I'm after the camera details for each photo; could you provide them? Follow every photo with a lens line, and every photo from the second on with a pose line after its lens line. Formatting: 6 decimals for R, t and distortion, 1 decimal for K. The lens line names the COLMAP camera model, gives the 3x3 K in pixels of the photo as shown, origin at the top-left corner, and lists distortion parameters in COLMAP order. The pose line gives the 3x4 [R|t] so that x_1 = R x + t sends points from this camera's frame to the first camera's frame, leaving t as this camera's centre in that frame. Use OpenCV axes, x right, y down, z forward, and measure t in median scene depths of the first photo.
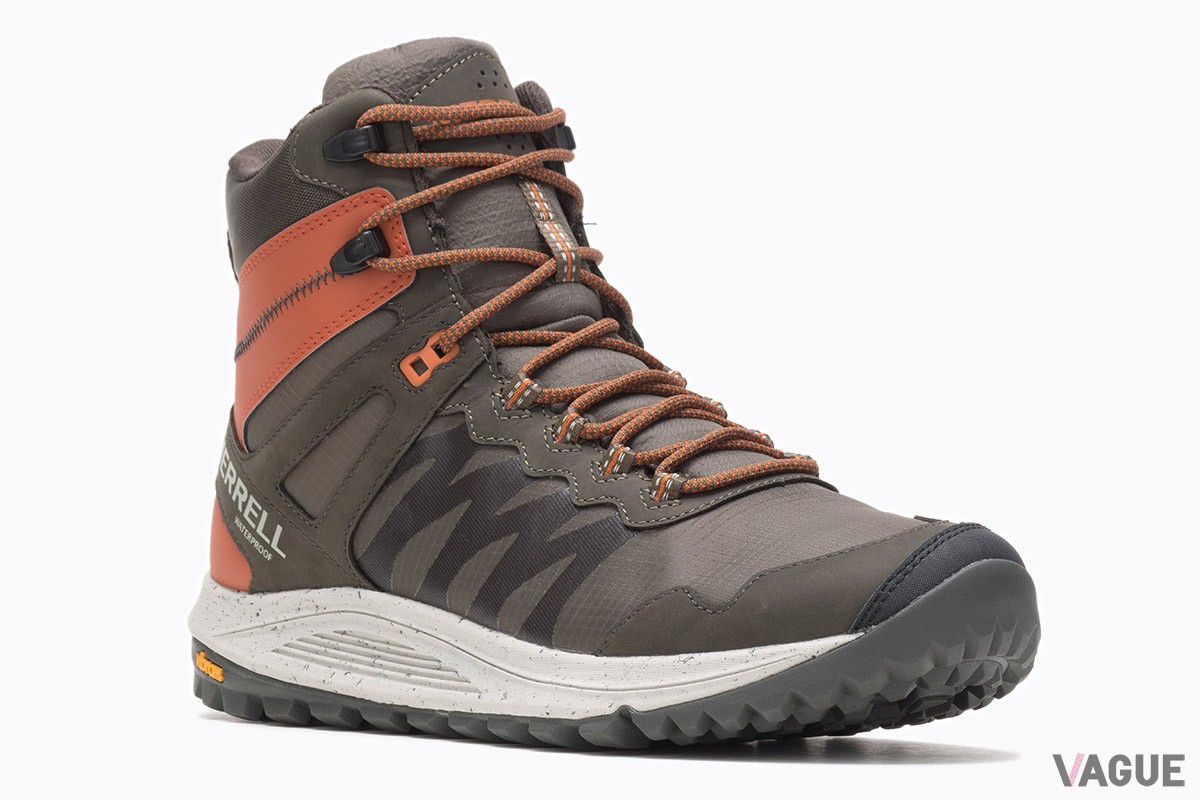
lens RADIAL K [[5922.4, 0, 600.0], [0, 5922.4, 400.0], [0, 0, 1]] dist [0.427947, 1.547044]
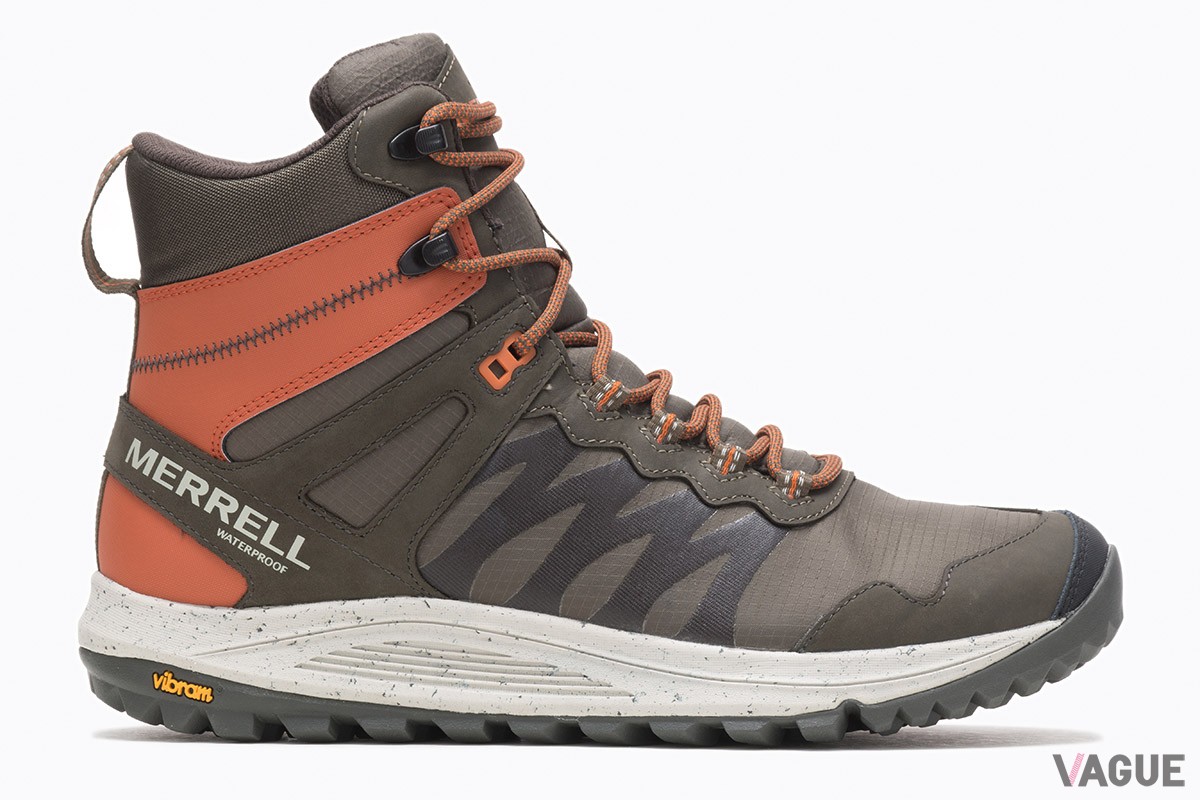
lens RADIAL K [[5922.4, 0, 600.0], [0, 5922.4, 400.0], [0, 0, 1]] dist [0.427947, 1.547044]
pose [[0.781814, -0.016514, 0.623293, -0.630045], [0.014567, 0.999860, 0.008220, -0.008389], [-0.623342, 0.002653, 0.781945, 0.219369]]
